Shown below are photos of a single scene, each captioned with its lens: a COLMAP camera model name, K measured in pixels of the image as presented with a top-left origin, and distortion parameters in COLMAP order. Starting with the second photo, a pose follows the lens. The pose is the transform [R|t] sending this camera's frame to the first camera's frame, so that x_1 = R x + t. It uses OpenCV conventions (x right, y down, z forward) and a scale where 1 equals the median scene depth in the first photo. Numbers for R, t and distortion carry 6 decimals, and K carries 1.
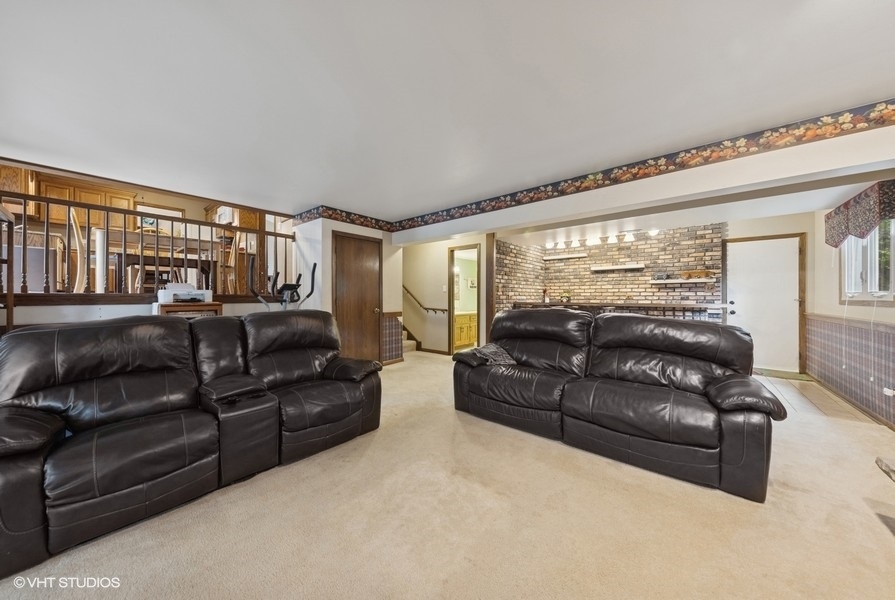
lens RADIAL K [[291.2, 0, 451.1], [0, 291.2, 298.2], [0, 0, 1]] dist [0.005151, 0.000178]
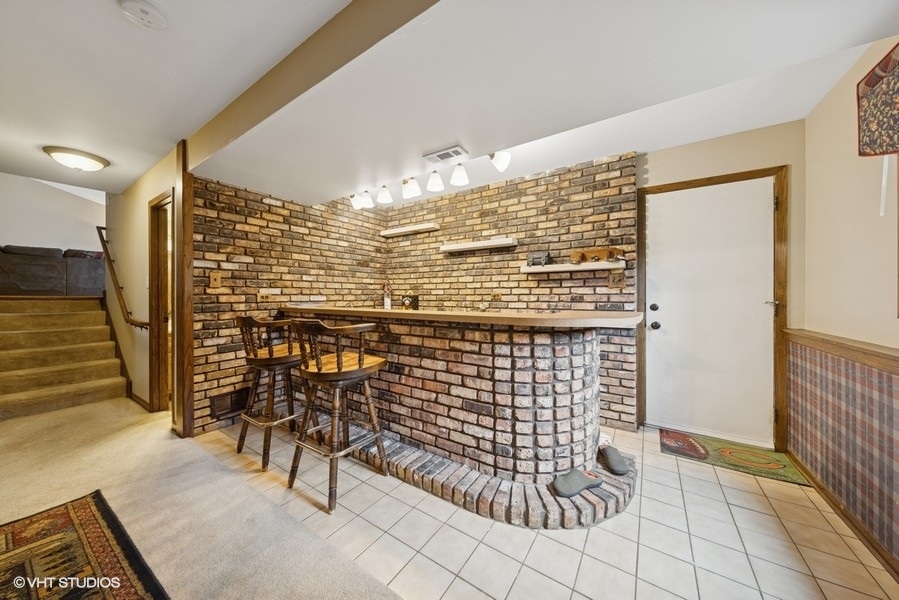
lens RADIAL K [[292.5, 0, 446.7], [0, 292.5, 296.6], [0, 0, 1]] dist [0.005151, 0.000178]
pose [[0.995596, -0.004640, 0.093630, 0.522561], [0.004364, 0.999986, 0.003149, -0.007387], [-0.093643, -0.002726, 0.995602, 0.493988]]
